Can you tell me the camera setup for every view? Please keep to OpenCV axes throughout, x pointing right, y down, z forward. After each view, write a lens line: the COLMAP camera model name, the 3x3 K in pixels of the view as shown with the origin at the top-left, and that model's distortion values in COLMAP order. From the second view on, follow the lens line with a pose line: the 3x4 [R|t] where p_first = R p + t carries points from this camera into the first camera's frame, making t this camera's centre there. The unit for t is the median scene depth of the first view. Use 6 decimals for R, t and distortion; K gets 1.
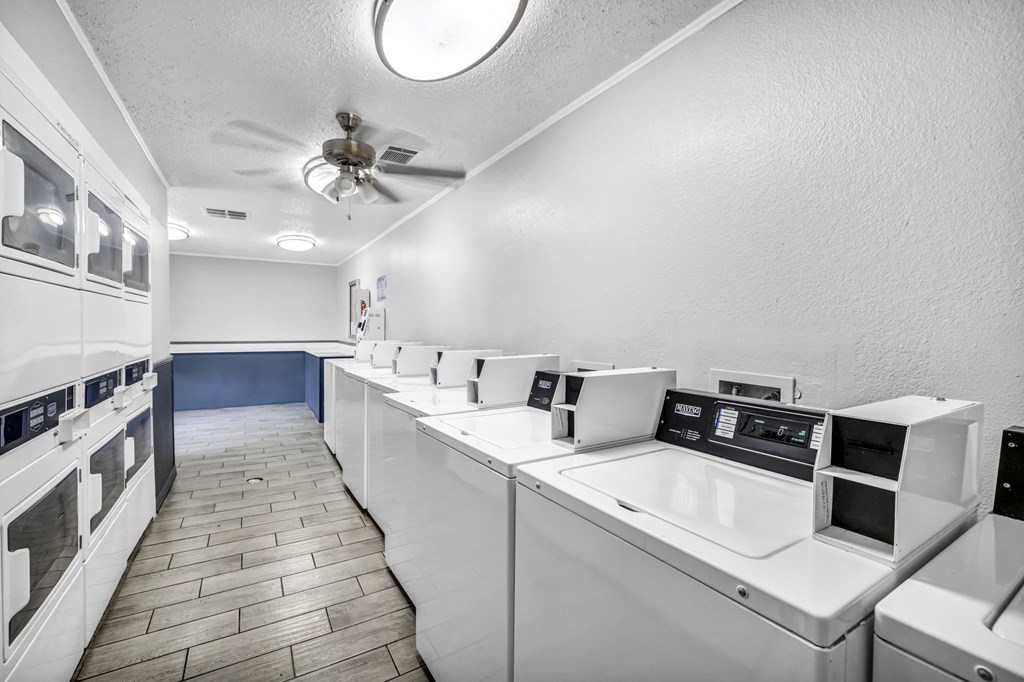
lens RADIAL K [[431.2, 0, 507.6], [0, 431.2, 336.1], [0, 0, 1]] dist [0.000248, -0.000049]
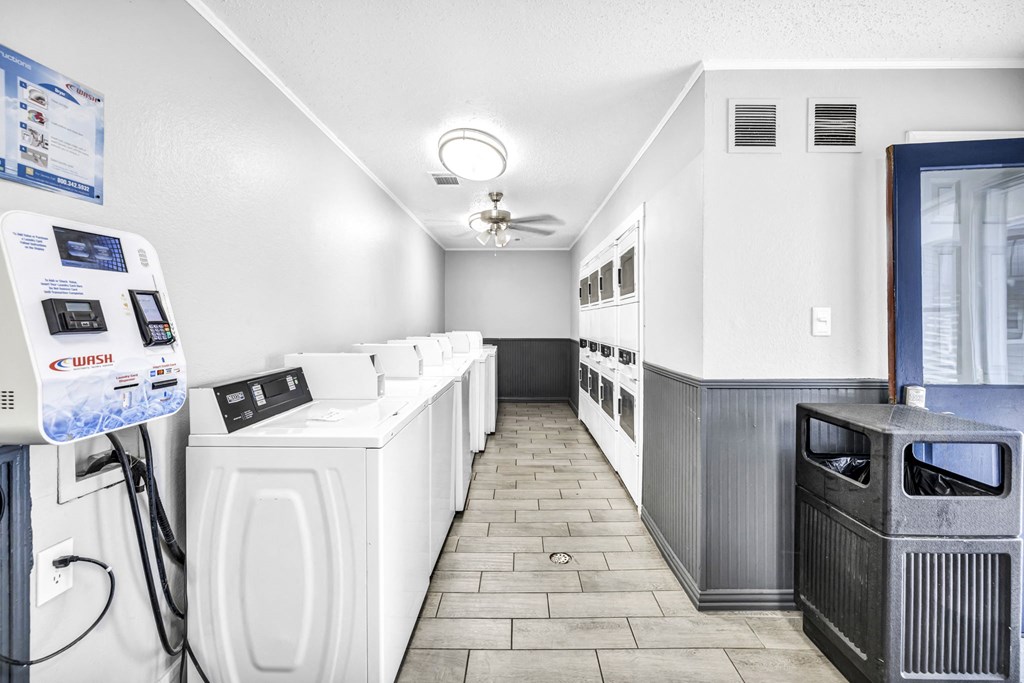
lens RADIAL K [[431.2, 0, 516.9], [0, 431.2, 338.0], [0, 0, 1]] dist [0.000248, -0.000049]
pose [[-0.845021, -0.005132, 0.534708, -0.954050], [0.011556, 0.999545, 0.027856, -0.018233], [-0.534608, 0.029718, -0.844577, 1.708126]]
